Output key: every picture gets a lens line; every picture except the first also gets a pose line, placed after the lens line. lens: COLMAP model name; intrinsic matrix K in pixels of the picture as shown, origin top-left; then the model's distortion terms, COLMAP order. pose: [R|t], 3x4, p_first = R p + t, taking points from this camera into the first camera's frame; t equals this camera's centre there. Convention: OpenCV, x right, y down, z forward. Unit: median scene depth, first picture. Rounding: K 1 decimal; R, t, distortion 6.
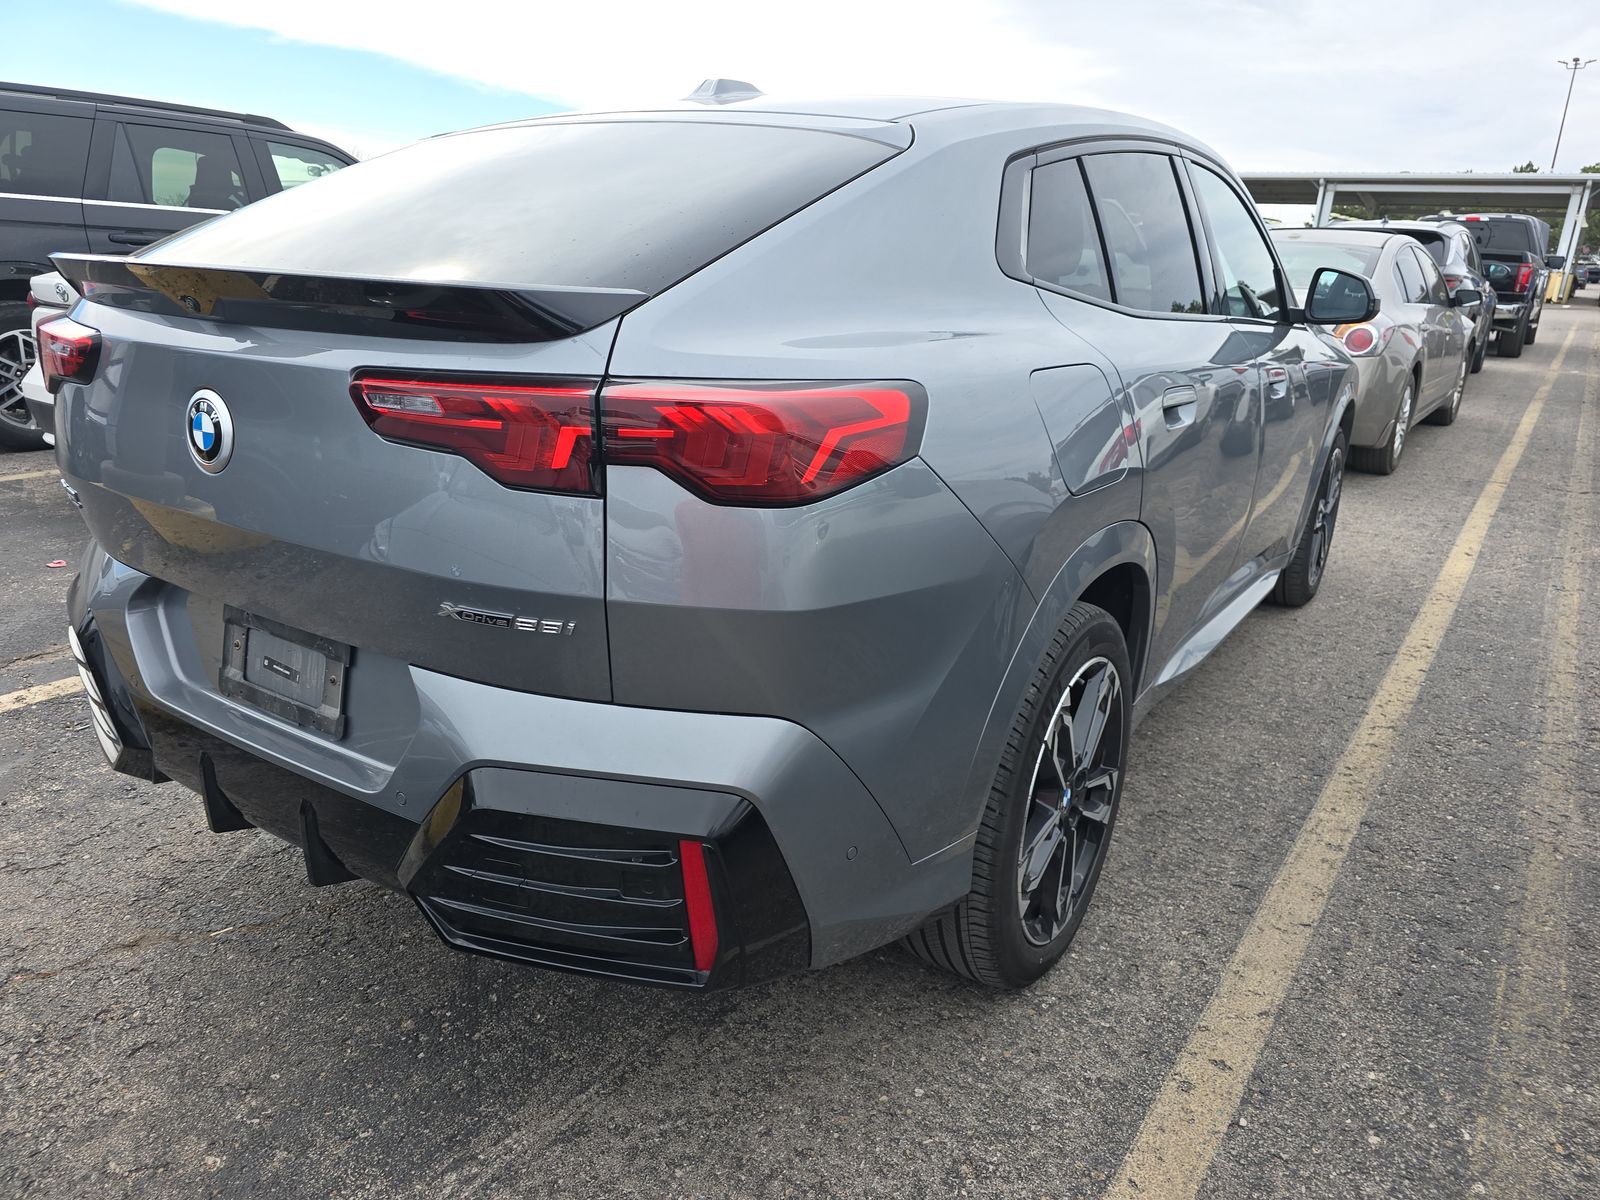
lens RADIAL K [[1161.7, 0, 780.5], [0, 1161.7, 589.9], [0, 0, 1]] dist [0.061193, -0.056653]
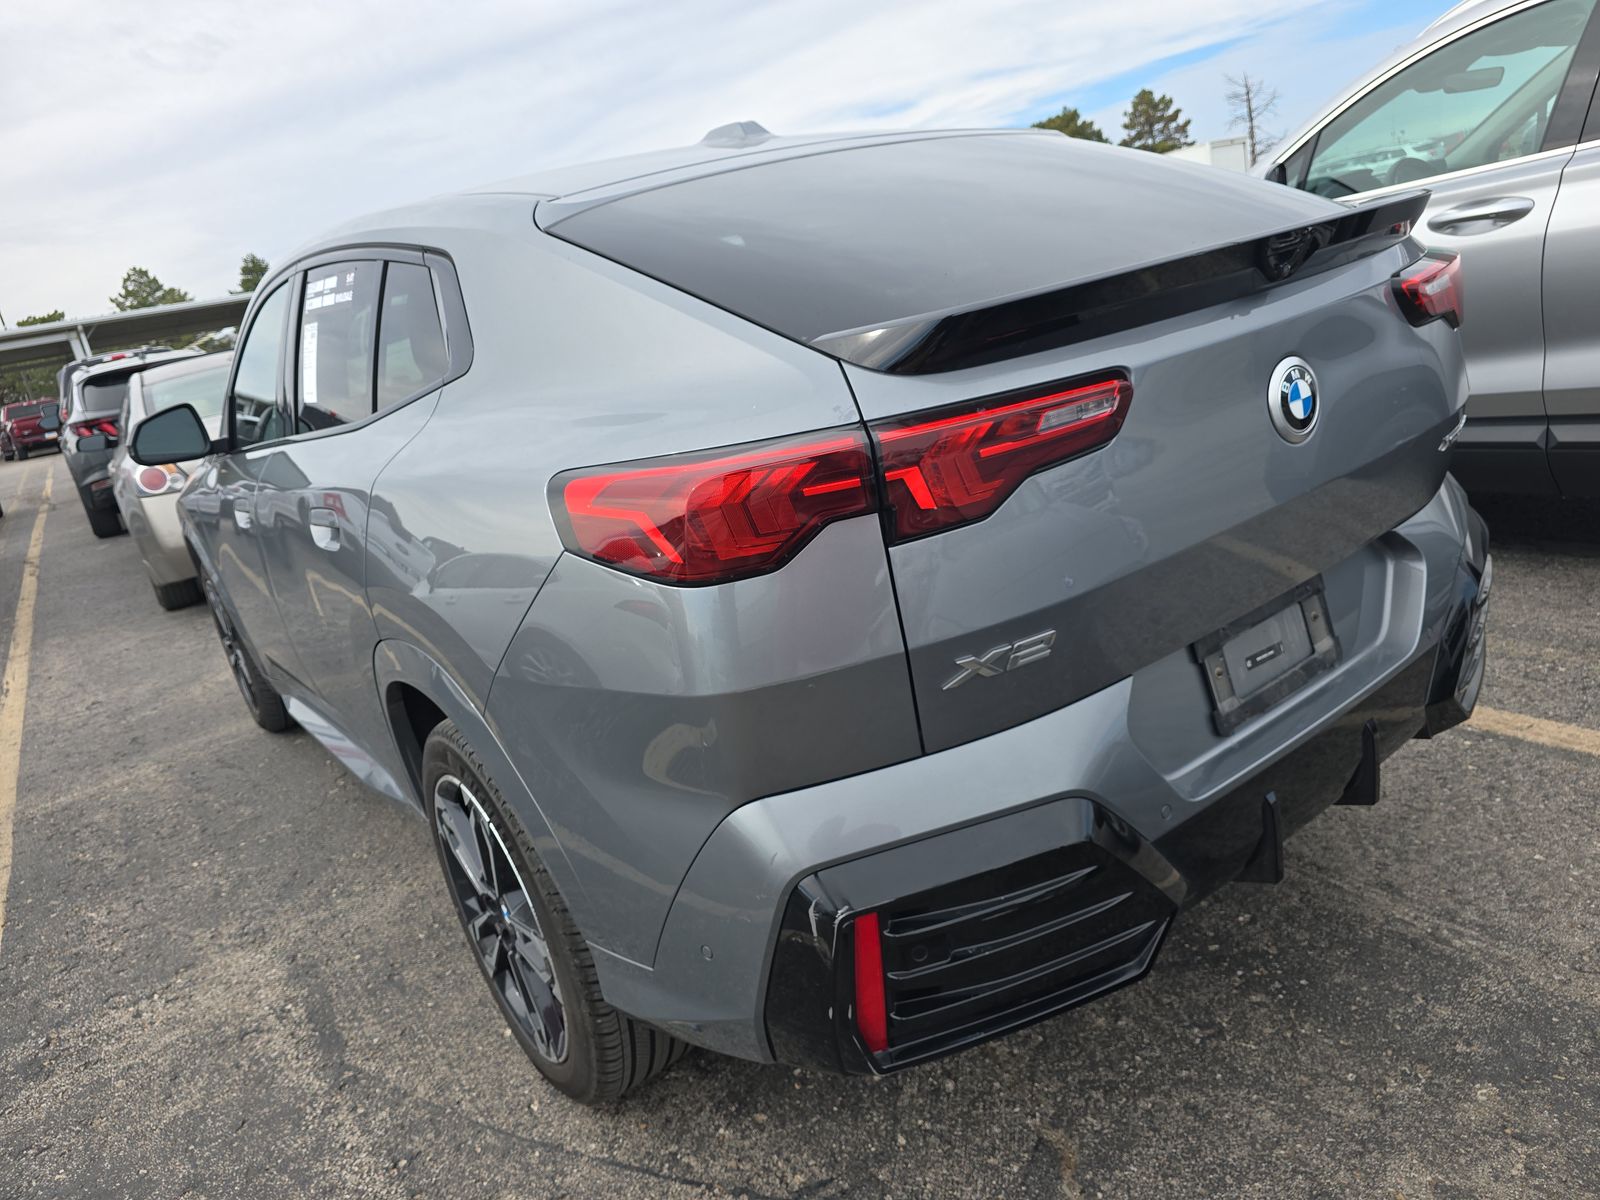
lens RADIAL K [[1171.5, 0, 844.3], [0, 1171.5, 600.8], [0, 0, 1]] dist [0.060749, -0.000932]
pose [[0.264587, -0.357711, 0.895565, -1.382473], [0.469475, 0.858964, 0.204389, -0.334075], [-0.842370, 0.366367, 0.395206, 0.900976]]
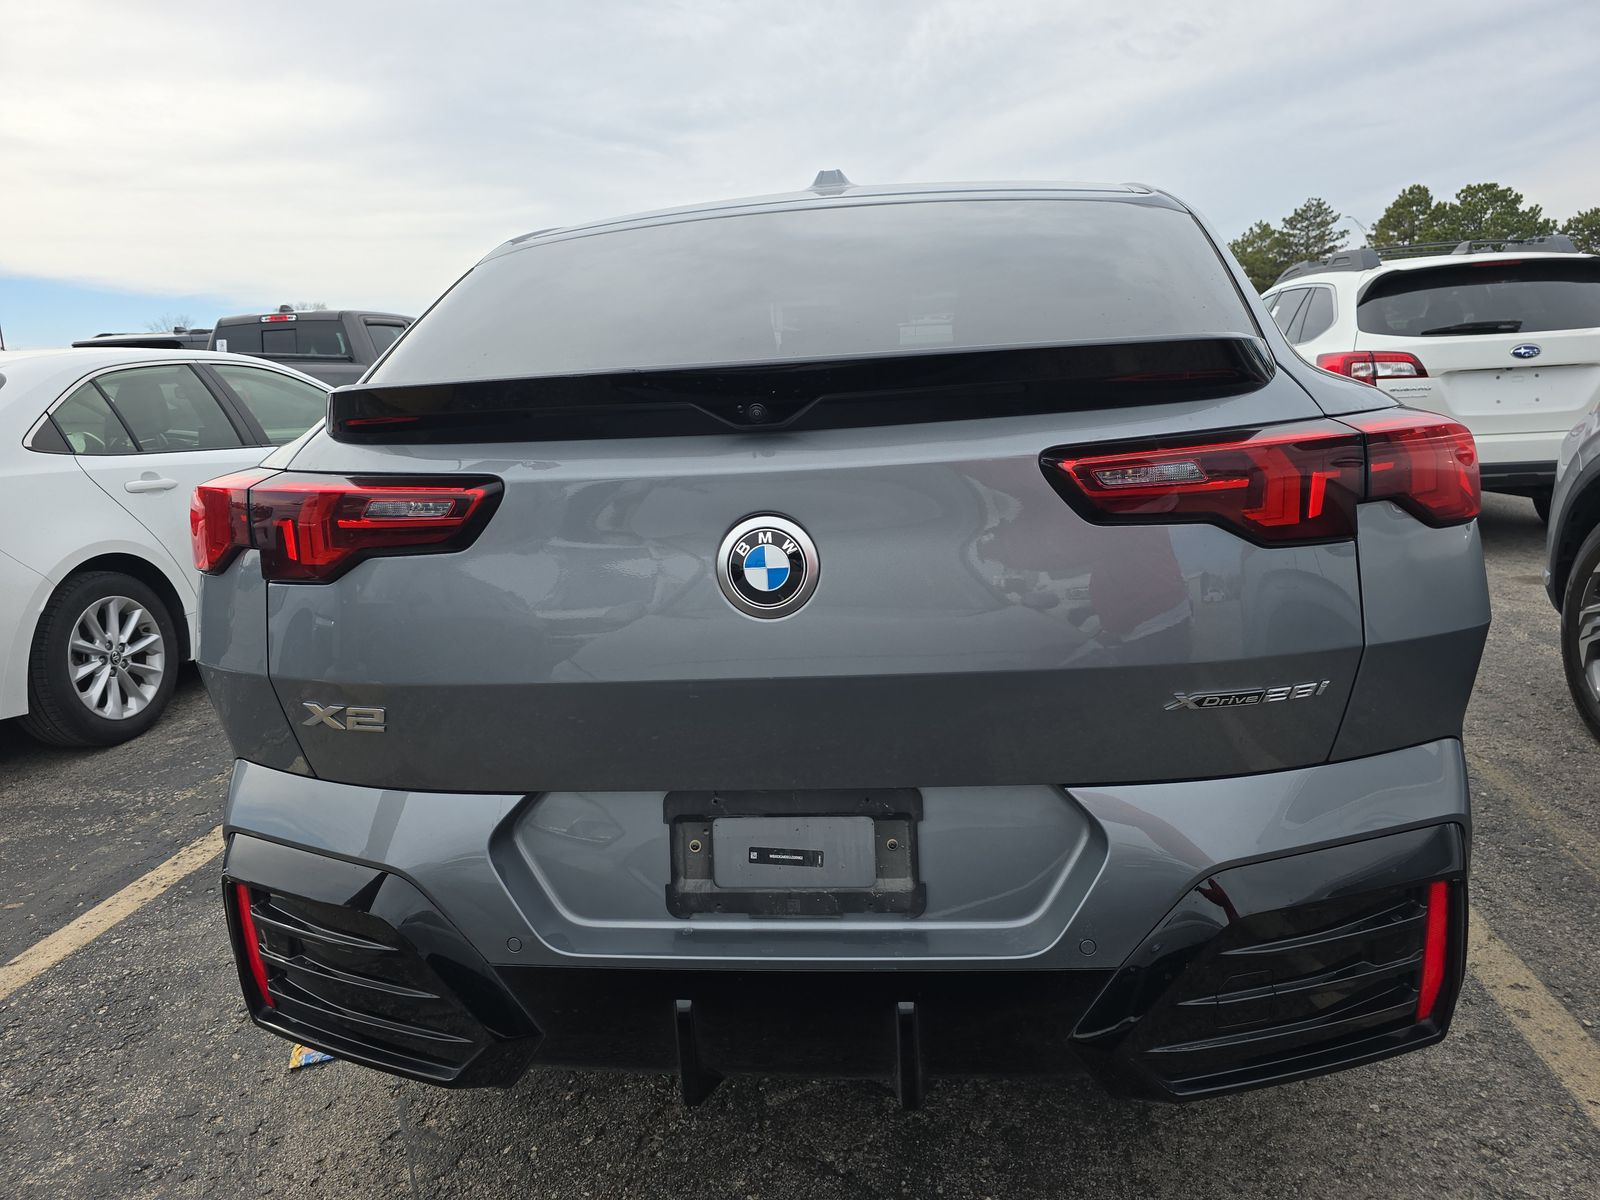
lens RADIAL K [[1161.7, 0, 780.5], [0, 1161.7, 589.9], [0, 0, 1]] dist [0.061193, -0.056653]
pose [[0.878913, -0.175814, 0.443398, -0.757793], [0.220562, 0.974040, -0.050982, -0.070852], [-0.422924, 0.142605, 0.894874, 0.265355]]
